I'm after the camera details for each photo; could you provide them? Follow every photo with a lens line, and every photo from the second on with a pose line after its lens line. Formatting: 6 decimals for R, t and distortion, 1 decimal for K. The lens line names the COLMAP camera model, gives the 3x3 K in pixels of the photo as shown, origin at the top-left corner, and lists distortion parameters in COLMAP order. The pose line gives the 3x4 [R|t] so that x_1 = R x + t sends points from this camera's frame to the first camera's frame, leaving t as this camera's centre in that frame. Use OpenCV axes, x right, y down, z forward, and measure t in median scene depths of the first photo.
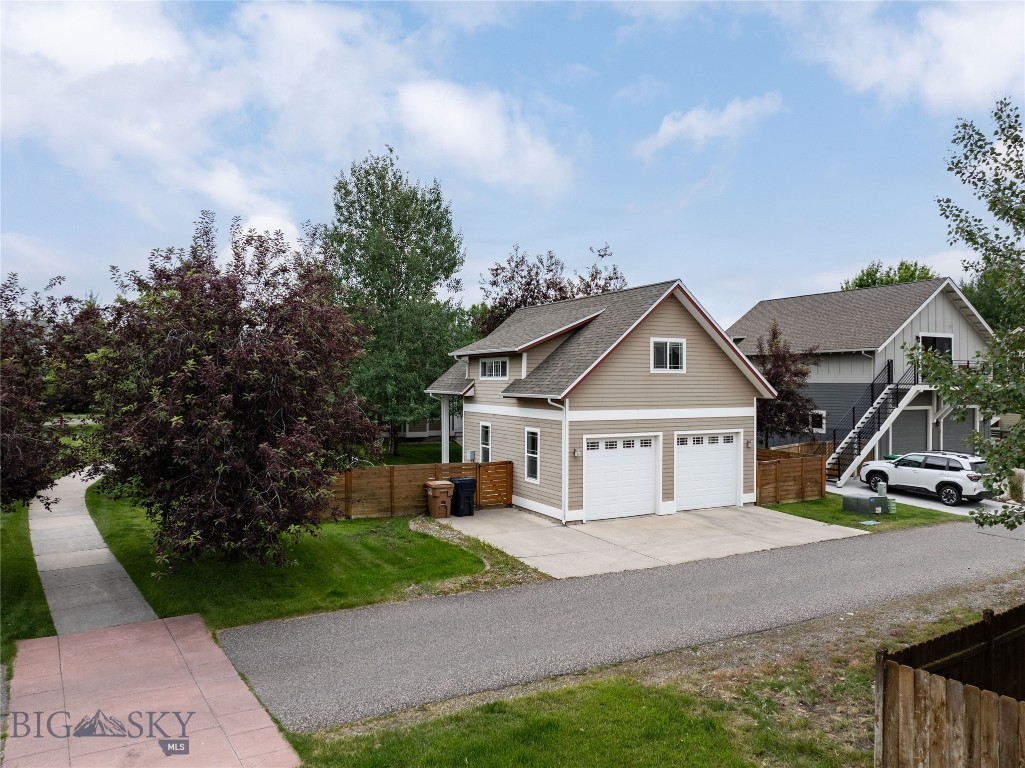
lens RADIAL K [[719.9, 0, 526.6], [0, 719.9, 380.9], [0, 0, 1]] dist [-0.035758, -0.003979]
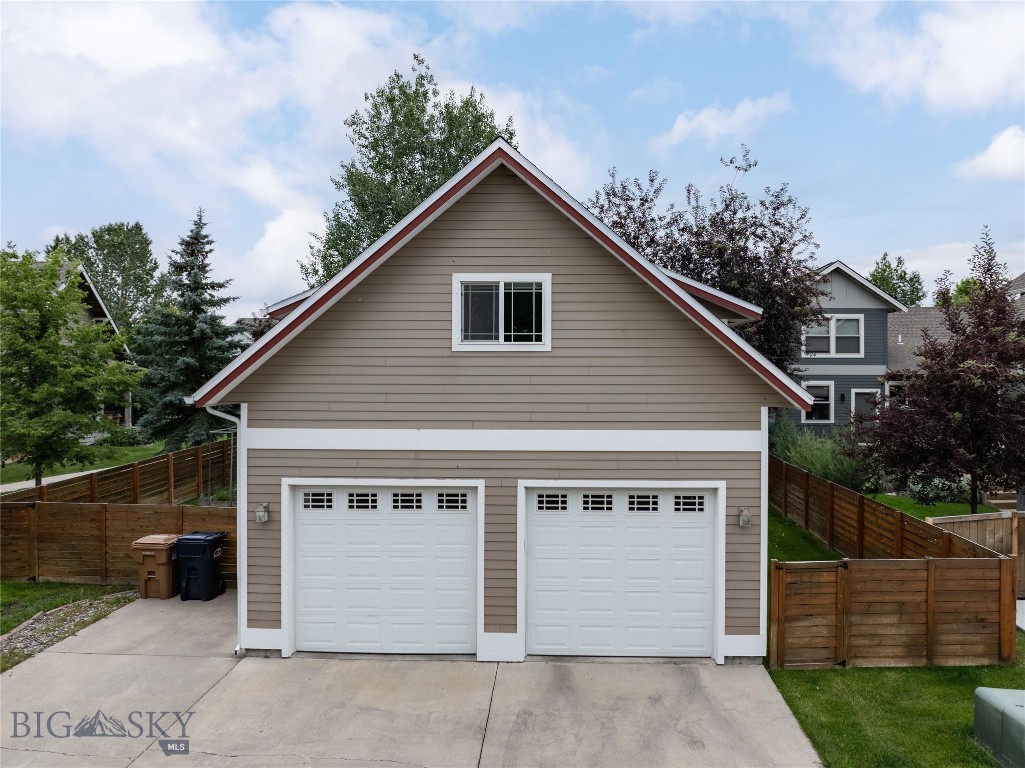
lens RADIAL K [[752.2, 0, 547.2], [0, 752.2, 373.1], [0, 0, 1]] dist [-0.042983, 0.001361]
pose [[0.873004, -0.002204, -0.487708, 0.453400], [-0.000737, 0.999983, -0.005839, 0.006063], [0.487713, 0.005456, 0.872987, 0.599729]]
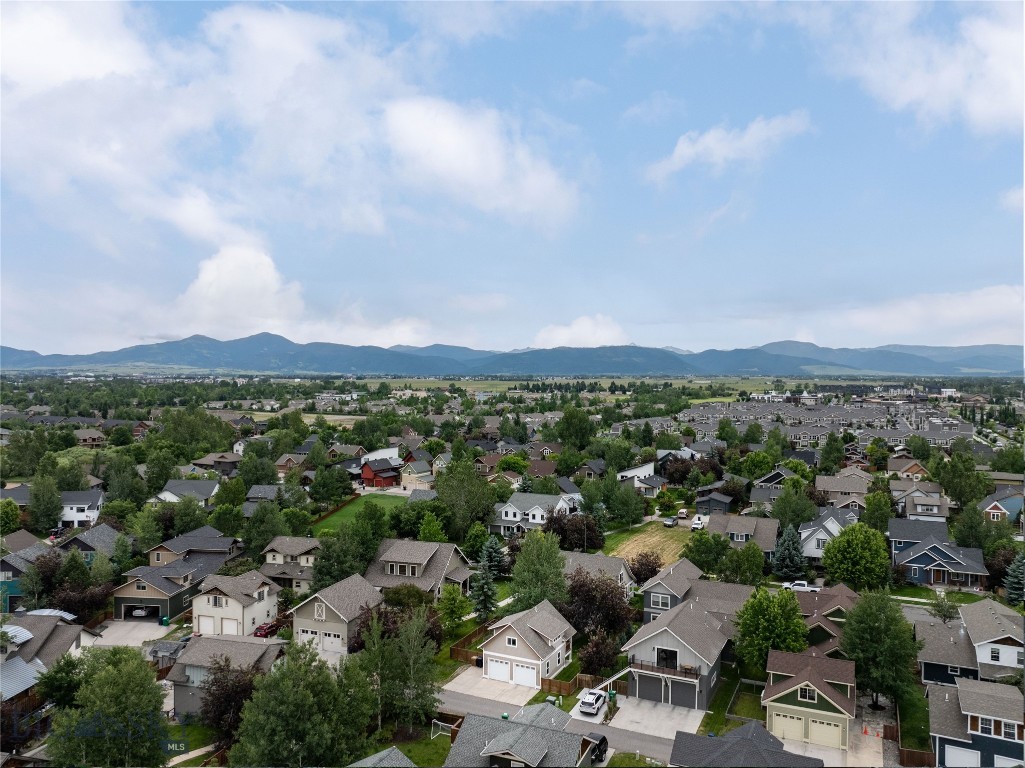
lens RADIAL K [[719.9, 0, 526.6], [0, 719.9, 380.9], [0, 0, 1]] dist [-0.035758, -0.003979]
pose [[0.595310, -0.003183, -0.803490, 3.250044], [-0.005508, 0.999952, -0.008042, -1.366263], [0.803477, 0.009213, 0.595264, -1.174153]]
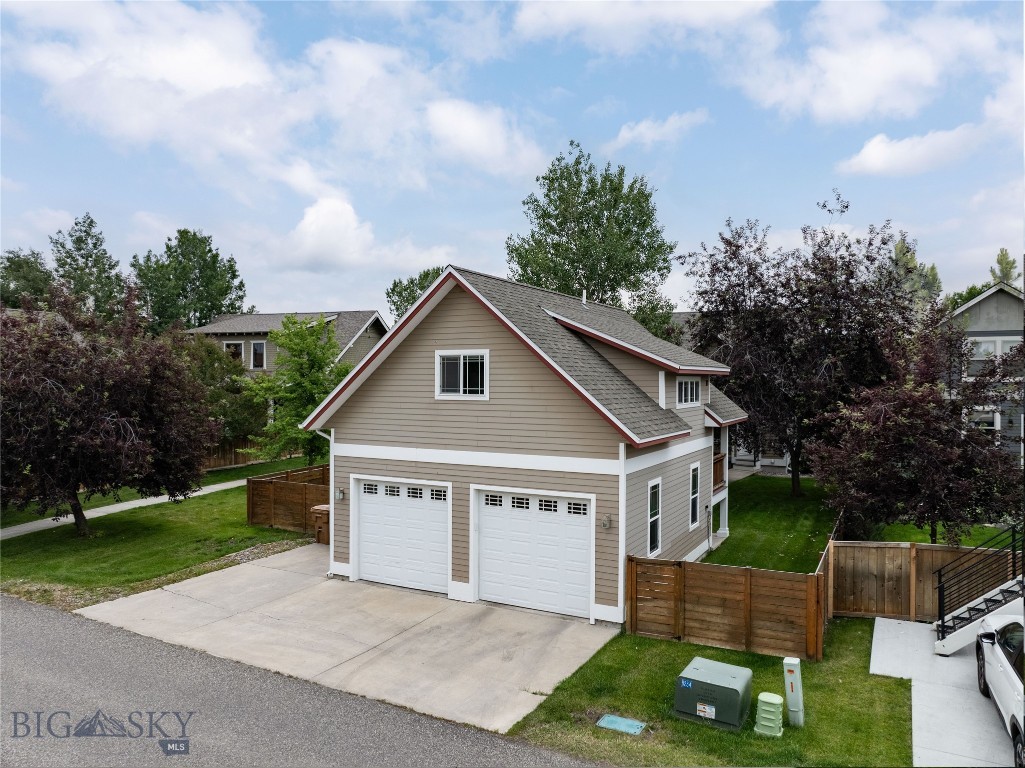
lens RADIAL K [[719.9, 0, 526.6], [0, 719.9, 380.9], [0, 0, 1]] dist [-0.035758, -0.003979]
pose [[0.565540, 0.000382, -0.824720, 0.811548], [-0.002991, 0.999994, -0.001588, -0.028213], [0.824715, 0.003365, 0.565538, 0.655192]]
